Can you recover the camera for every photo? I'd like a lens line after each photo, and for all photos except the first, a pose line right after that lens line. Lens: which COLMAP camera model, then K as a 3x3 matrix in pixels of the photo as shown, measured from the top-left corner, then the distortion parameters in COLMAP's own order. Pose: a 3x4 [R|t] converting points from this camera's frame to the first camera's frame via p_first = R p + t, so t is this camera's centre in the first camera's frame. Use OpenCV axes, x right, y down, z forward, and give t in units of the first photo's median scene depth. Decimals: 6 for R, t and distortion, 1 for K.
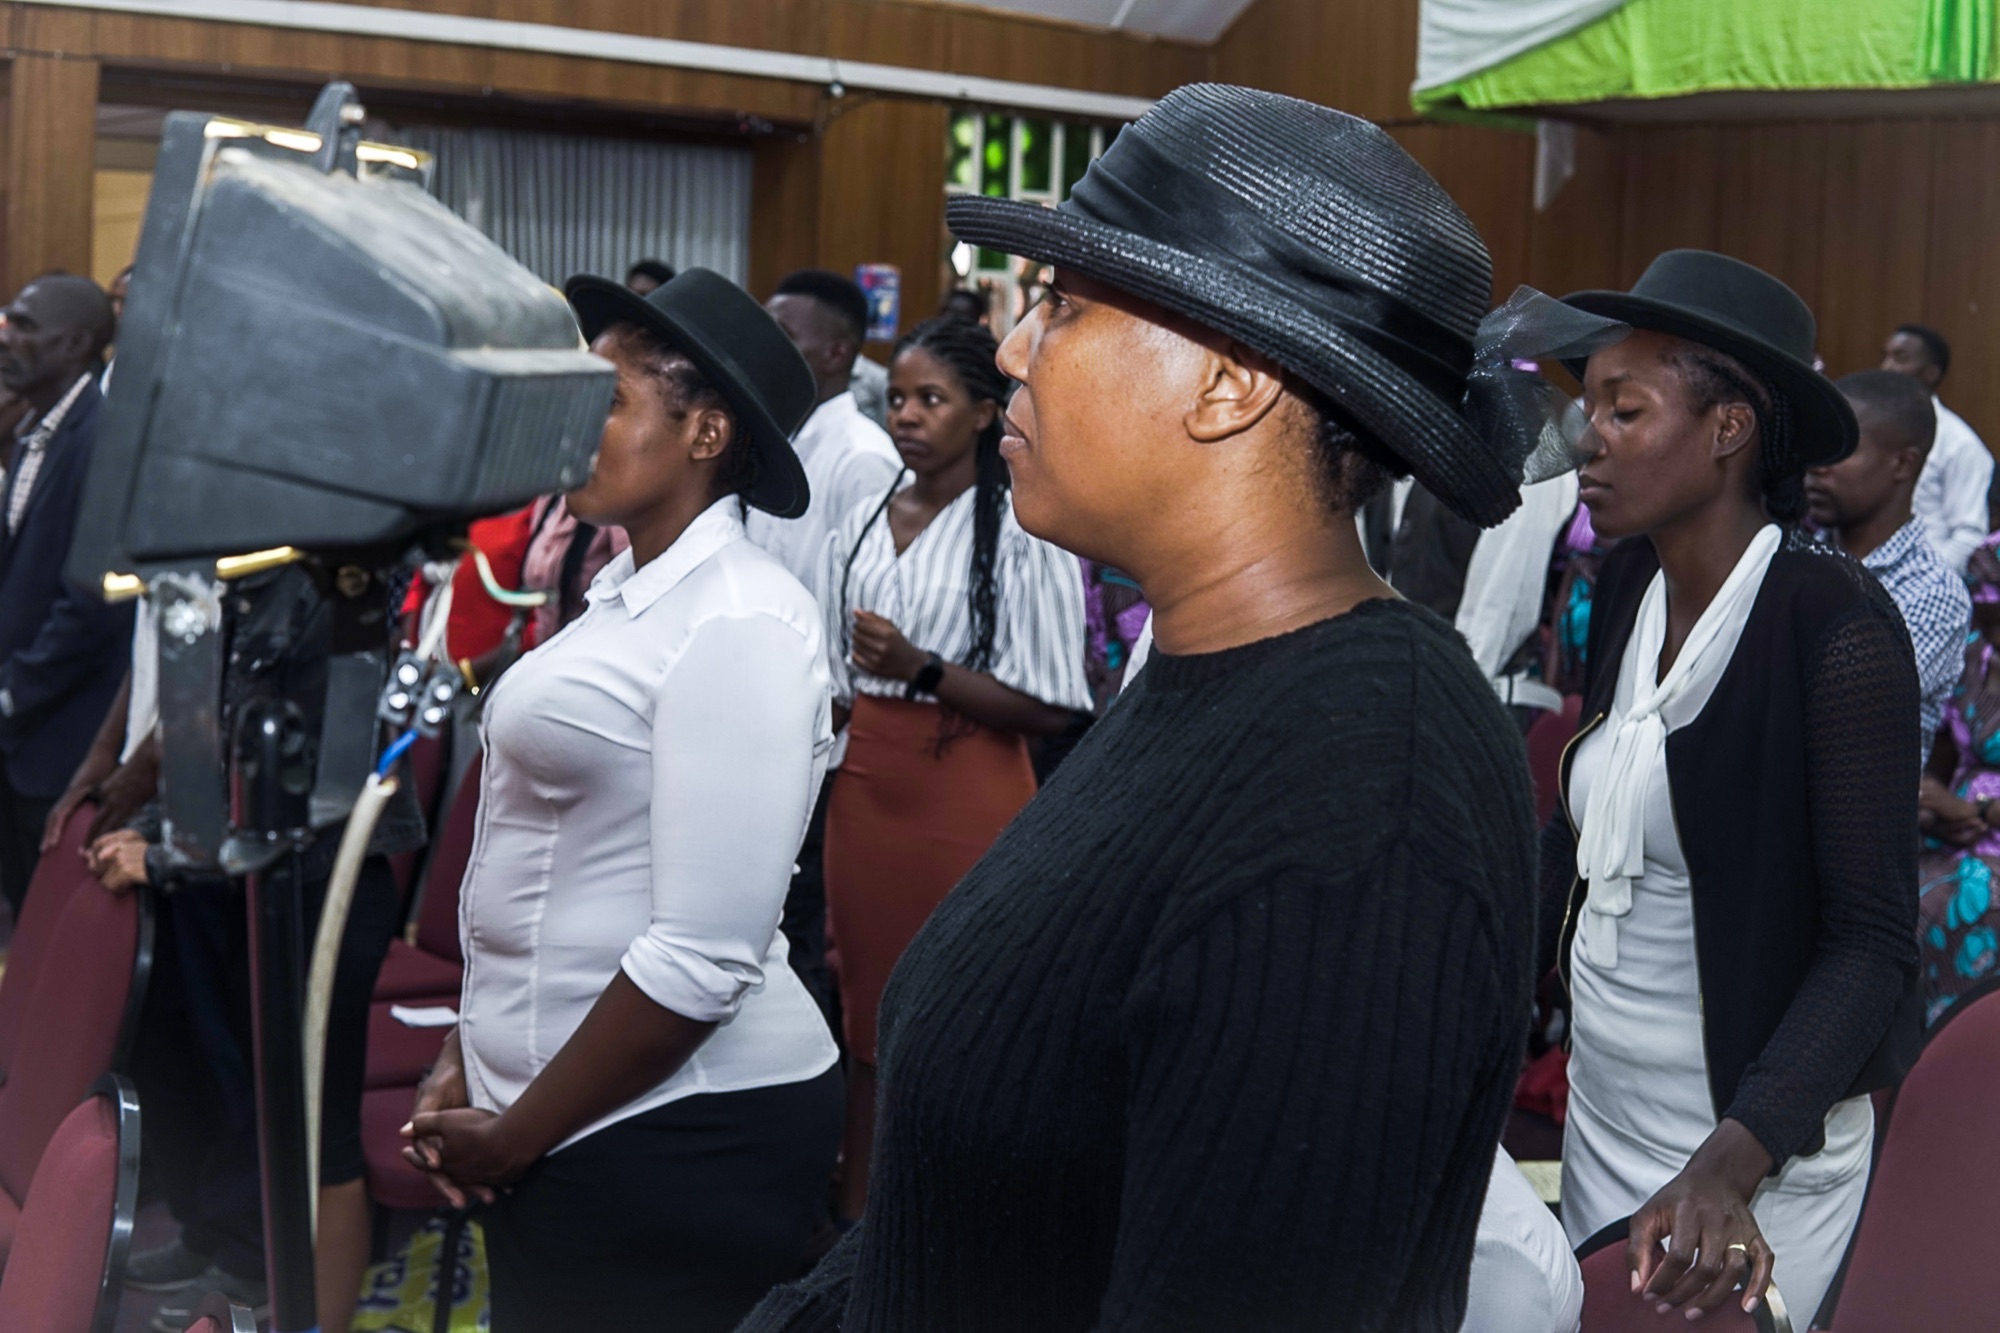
lens RADIAL K [[2711.9, 0, 1000.0], [0, 2711.9, 666.5], [0, 0, 1]] dist [-0.182621, -0.140391]
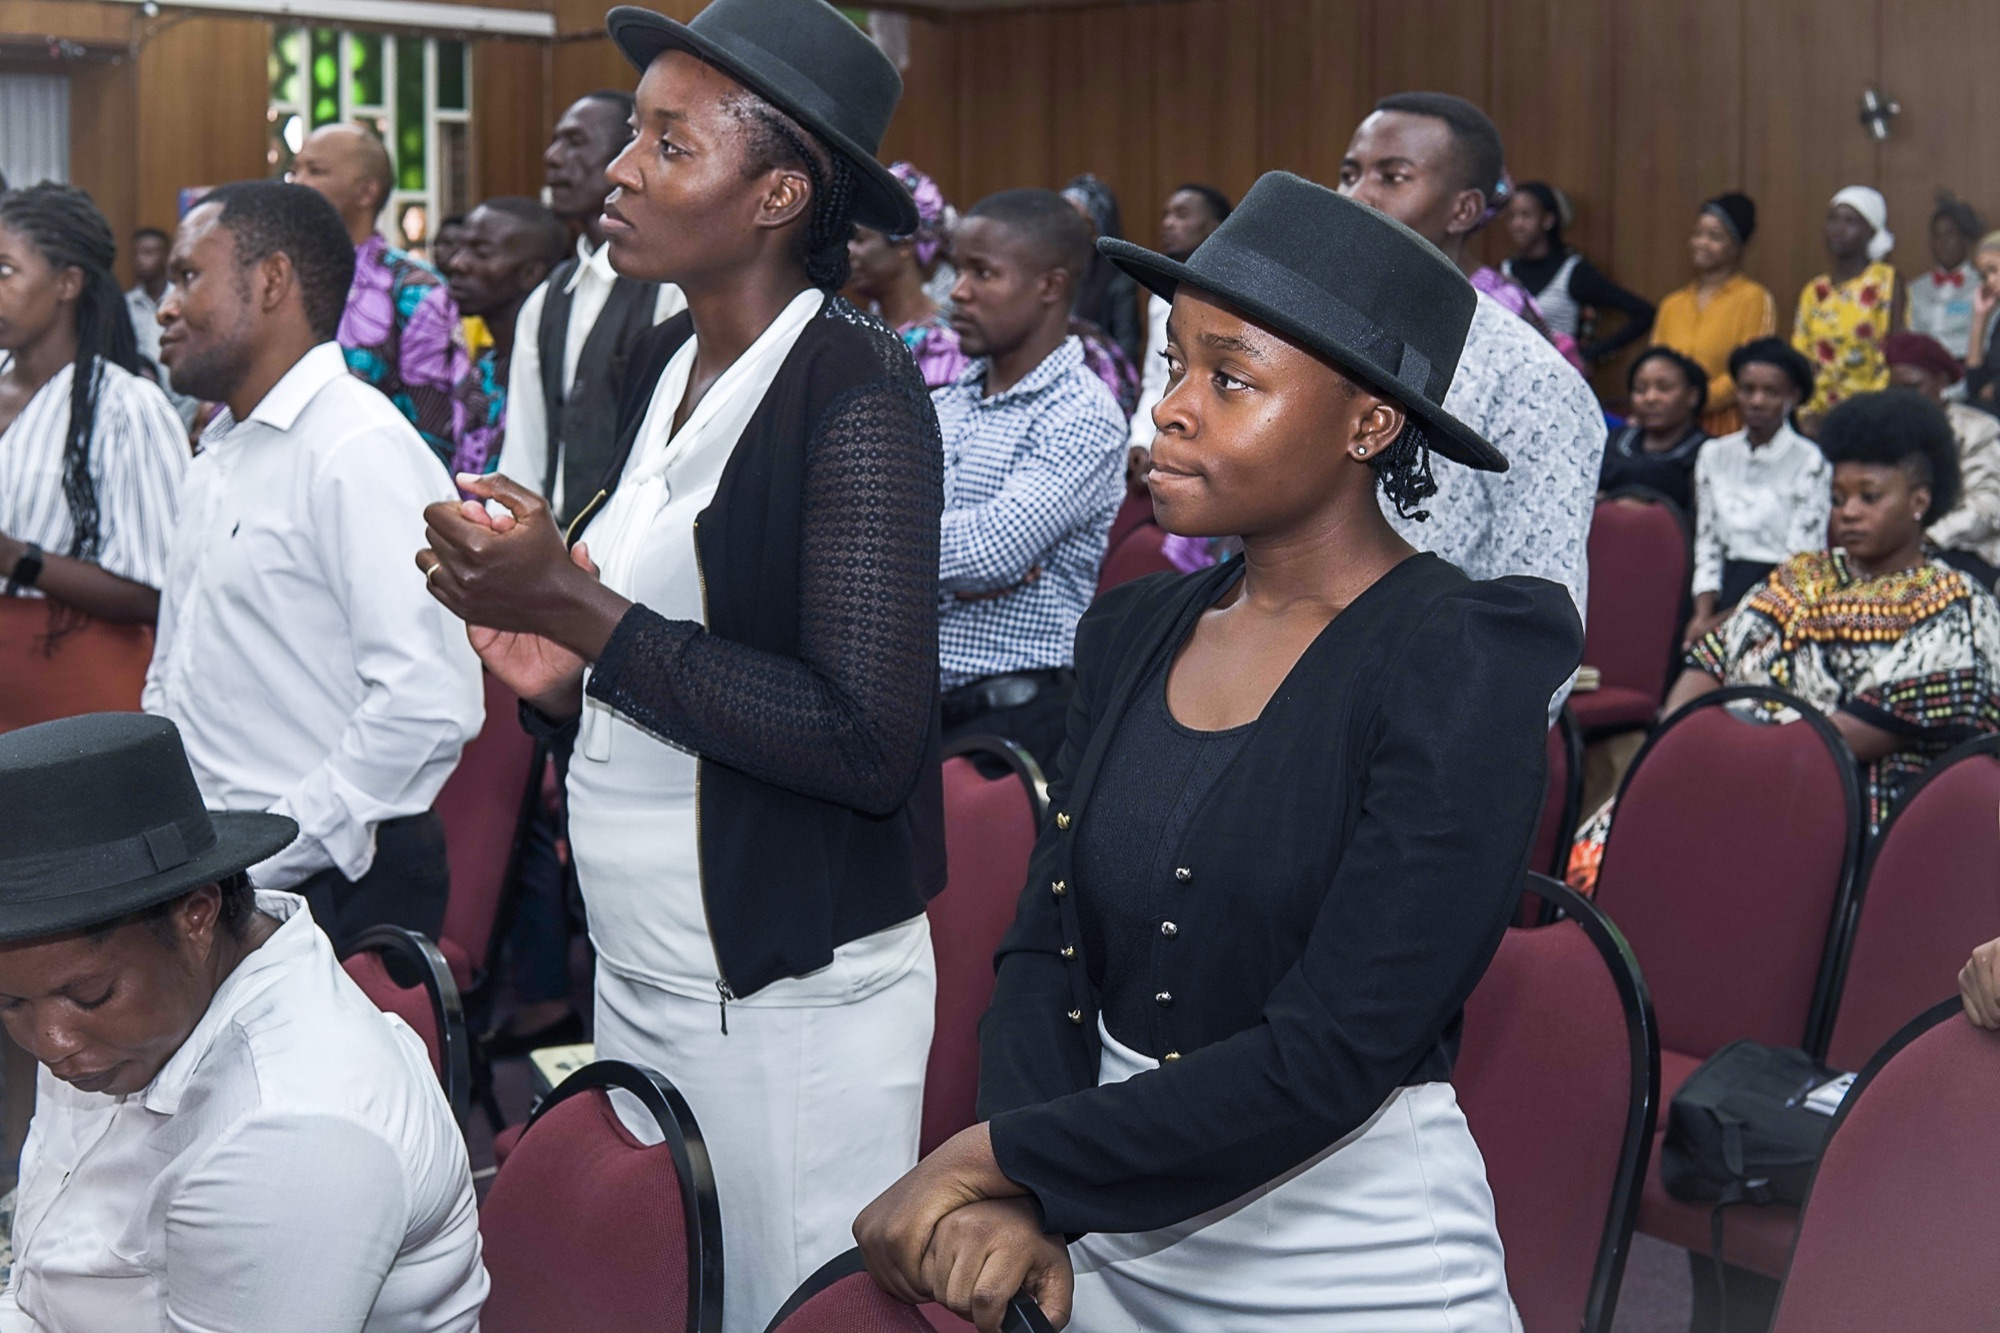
lens RADIAL K [[2711.9, 0, 1000.0], [0, 2711.9, 666.5], [0, 0, 1]] dist [-0.182621, -0.140391]
pose [[0.974011, -0.066116, 0.216636, 0.099574], [0.059286, 0.997522, 0.037882, 0.022396], [-0.218604, -0.024054, 0.975517, 0.046014]]
